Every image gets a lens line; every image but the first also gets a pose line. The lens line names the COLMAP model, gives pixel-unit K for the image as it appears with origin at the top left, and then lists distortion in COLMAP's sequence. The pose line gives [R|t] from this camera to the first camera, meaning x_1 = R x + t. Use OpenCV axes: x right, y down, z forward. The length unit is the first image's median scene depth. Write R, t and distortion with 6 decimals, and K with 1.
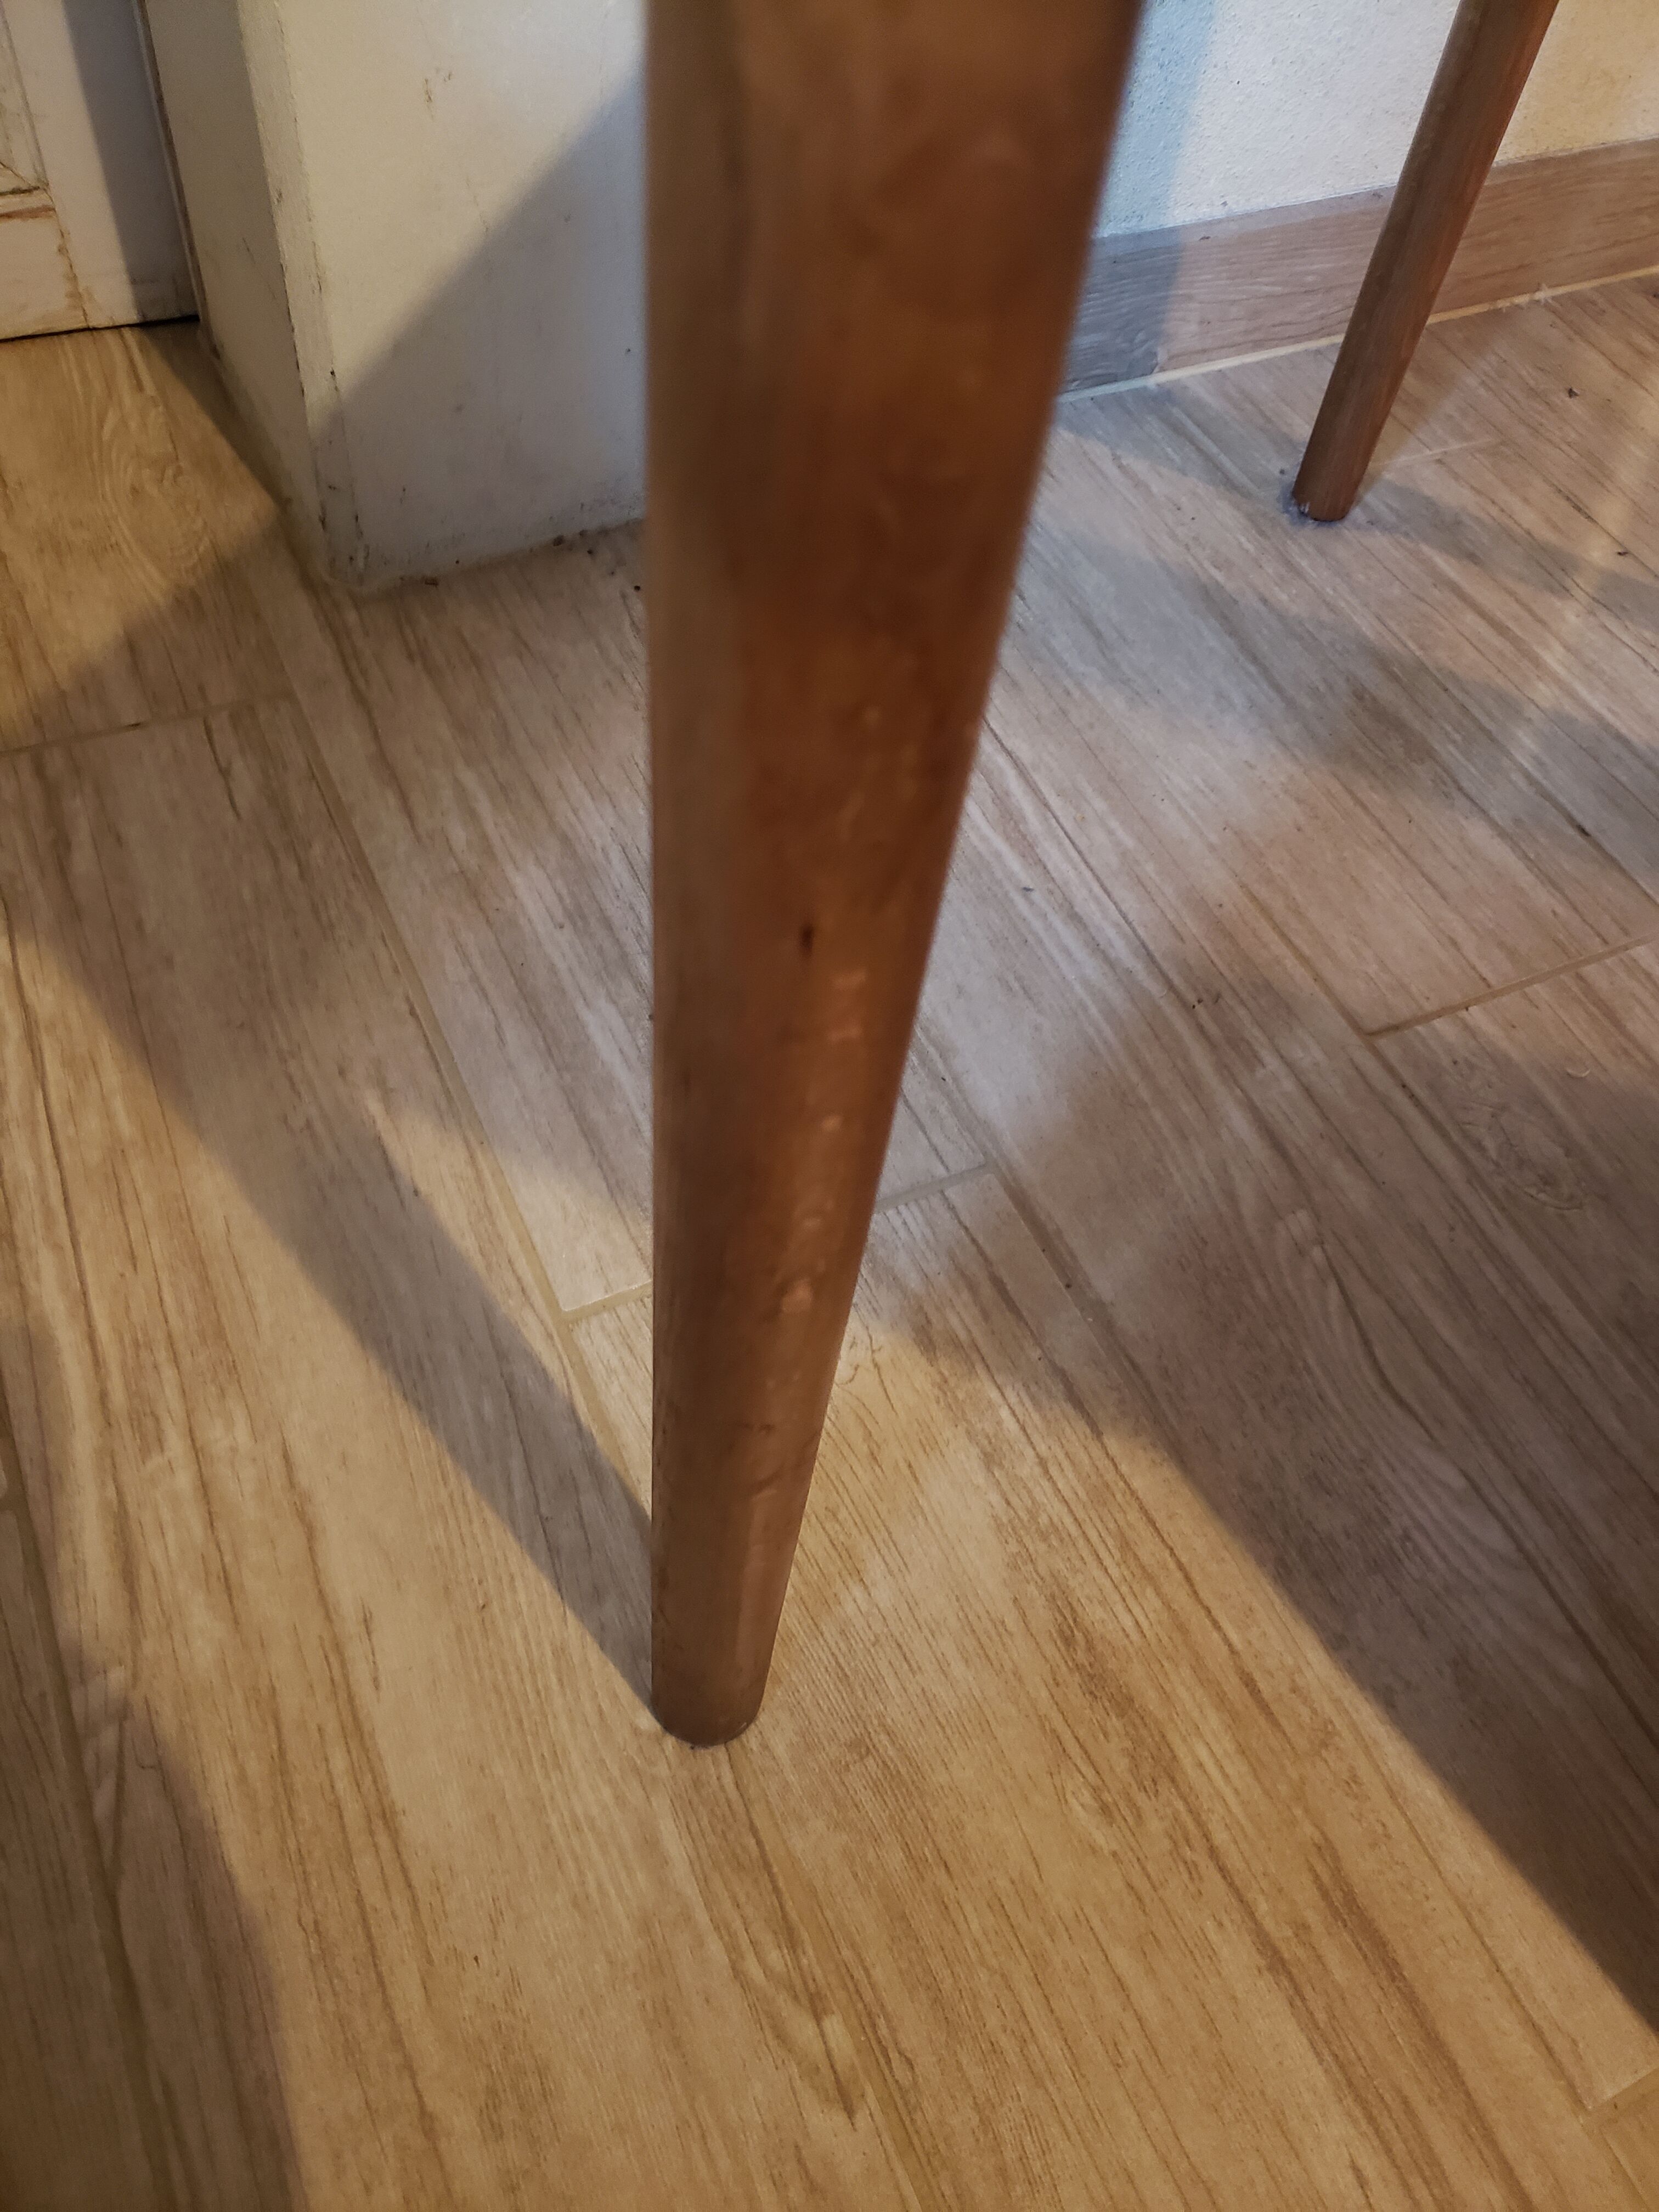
lens RADIAL K [[1696.9, 0, 859.5], [0, 1696.9, 1103.2], [0, 0, 1]] dist [0.004396, 0.004582]
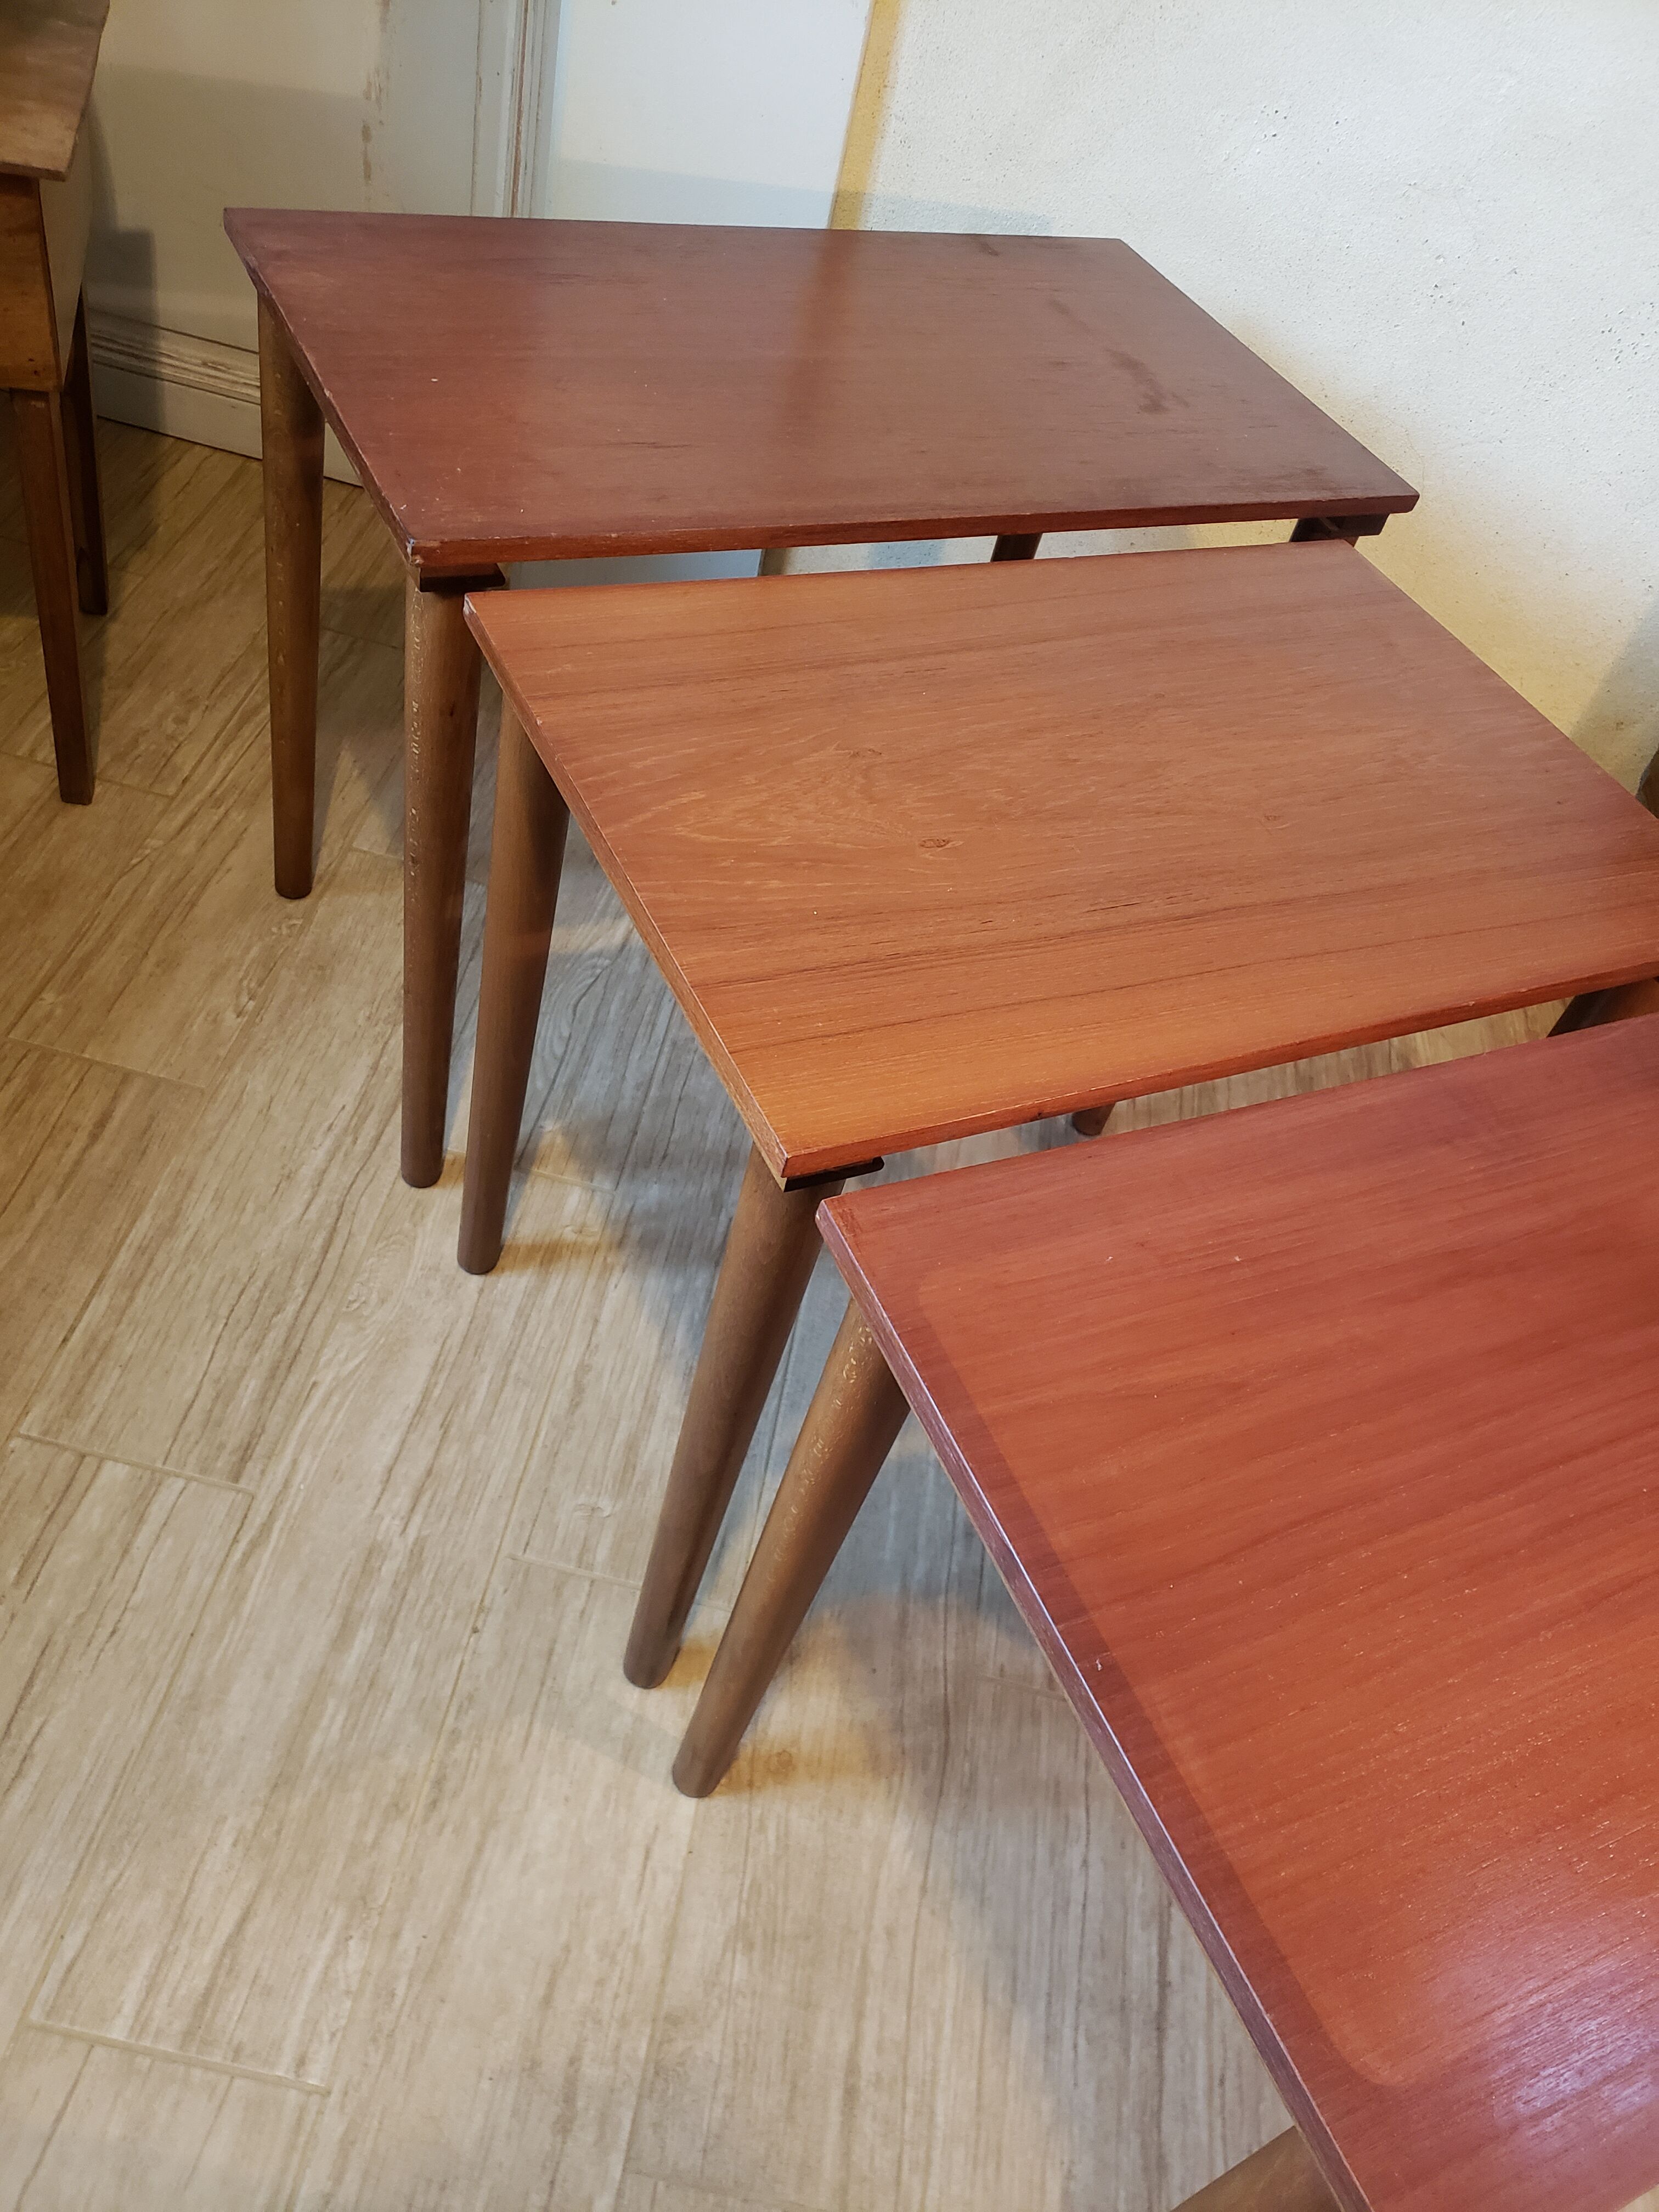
lens RADIAL K [[1732.9, 0, 826.5], [0, 1732.9, 1090.4], [0, 0, 1]] dist [0.001135, 0.022750]
pose [[0.825223, 0.456385, -0.332746, 1.760213], [-0.517633, 0.846820, -0.122274, 0.446874], [0.225972, 0.273144, 0.935056, -1.527729]]
